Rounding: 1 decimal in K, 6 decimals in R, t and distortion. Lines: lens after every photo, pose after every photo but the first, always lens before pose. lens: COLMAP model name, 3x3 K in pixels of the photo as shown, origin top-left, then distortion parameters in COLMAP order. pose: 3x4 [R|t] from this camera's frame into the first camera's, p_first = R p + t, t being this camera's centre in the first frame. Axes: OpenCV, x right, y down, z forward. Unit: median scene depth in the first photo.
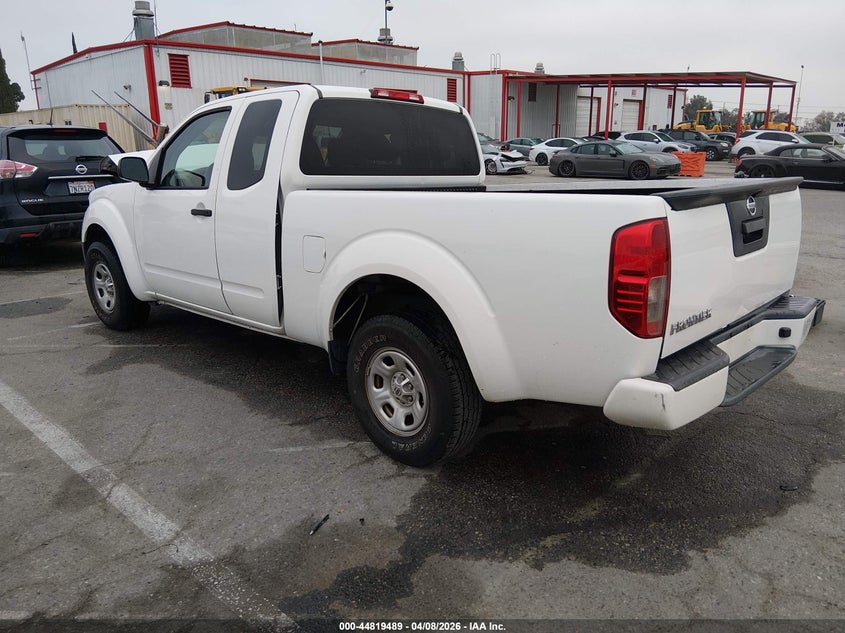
lens RADIAL K [[631.9, 0, 426.3], [0, 631.9, 316.3], [0, 0, 1]] dist [0.075790, -0.090166]
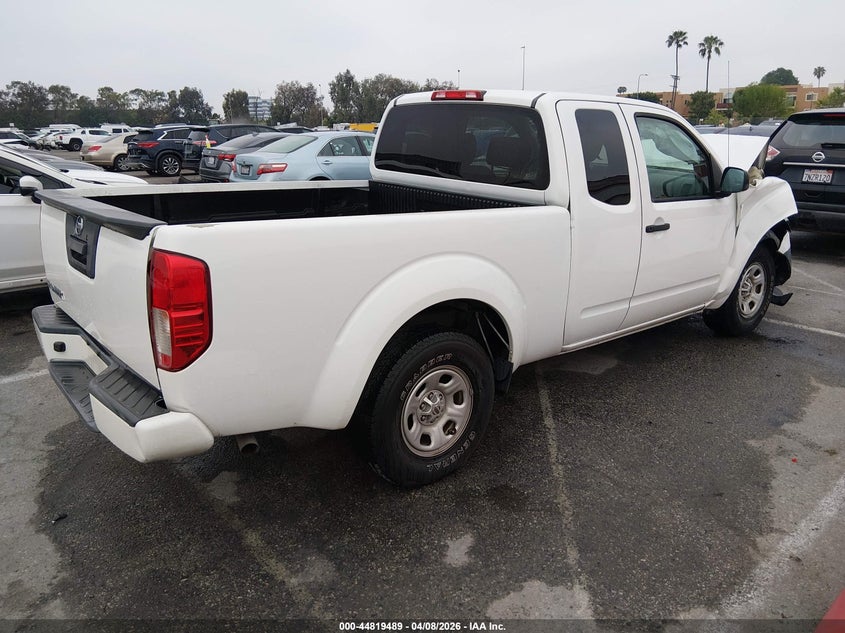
lens RADIAL K [[631.9, 0, 426.3], [0, 631.9, 316.3], [0, 0, 1]] dist [0.075790, -0.090166]
pose [[-0.097008, 0.299047, -0.949295, 0.767026], [-0.252934, 0.915072, 0.314114, -0.265036], [0.962608, 0.270580, -0.013130, 0.835868]]
